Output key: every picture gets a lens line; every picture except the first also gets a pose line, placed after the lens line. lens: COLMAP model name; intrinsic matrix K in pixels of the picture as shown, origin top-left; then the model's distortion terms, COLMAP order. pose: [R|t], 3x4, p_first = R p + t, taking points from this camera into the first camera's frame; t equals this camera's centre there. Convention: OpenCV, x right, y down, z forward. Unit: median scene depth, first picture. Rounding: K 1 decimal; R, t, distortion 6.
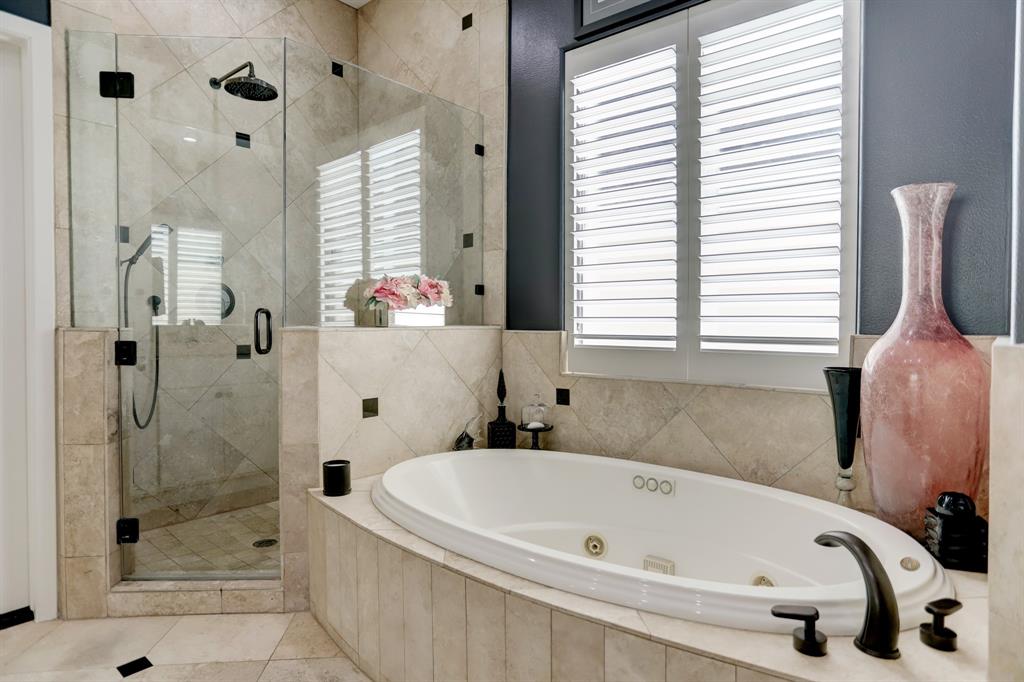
lens RADIAL K [[617.9, 0, 556.7], [0, 617.9, 329.8], [0, 0, 1]] dist [-0.049971, 0.032839]
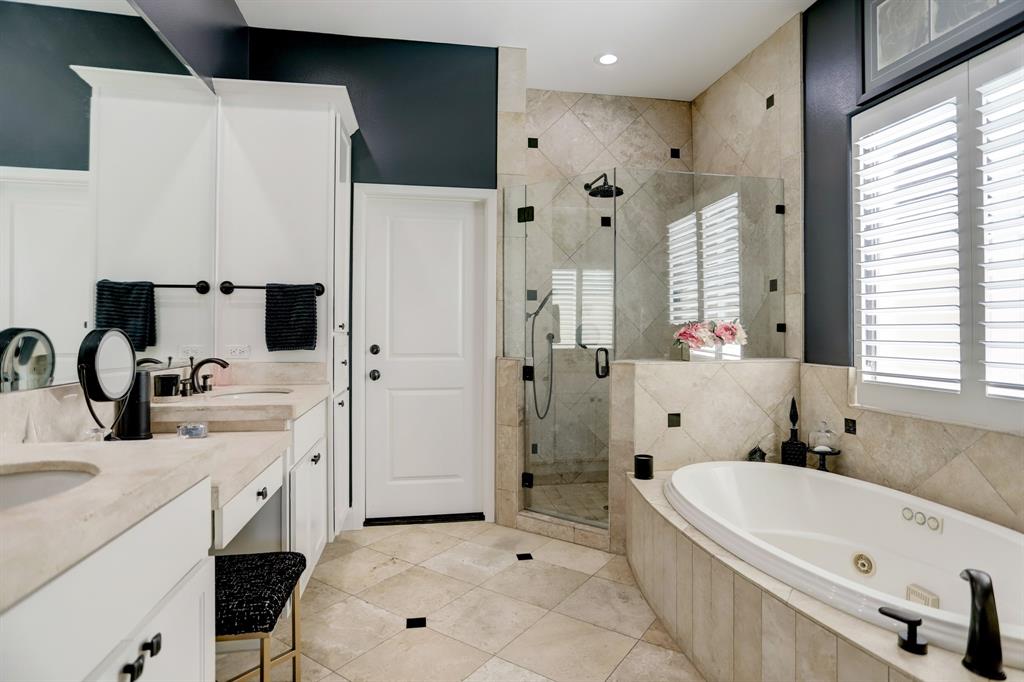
lens RADIAL K [[531.3, 0, 511.7], [0, 531.3, 336.7], [0, 0, 1]] dist [-0.019308, 0.007513]
pose [[0.771047, 0.000613, -0.636778, 0.175100], [-0.013098, 0.999803, -0.014898, -0.037665], [0.636643, 0.019827, 0.770903, -0.148756]]
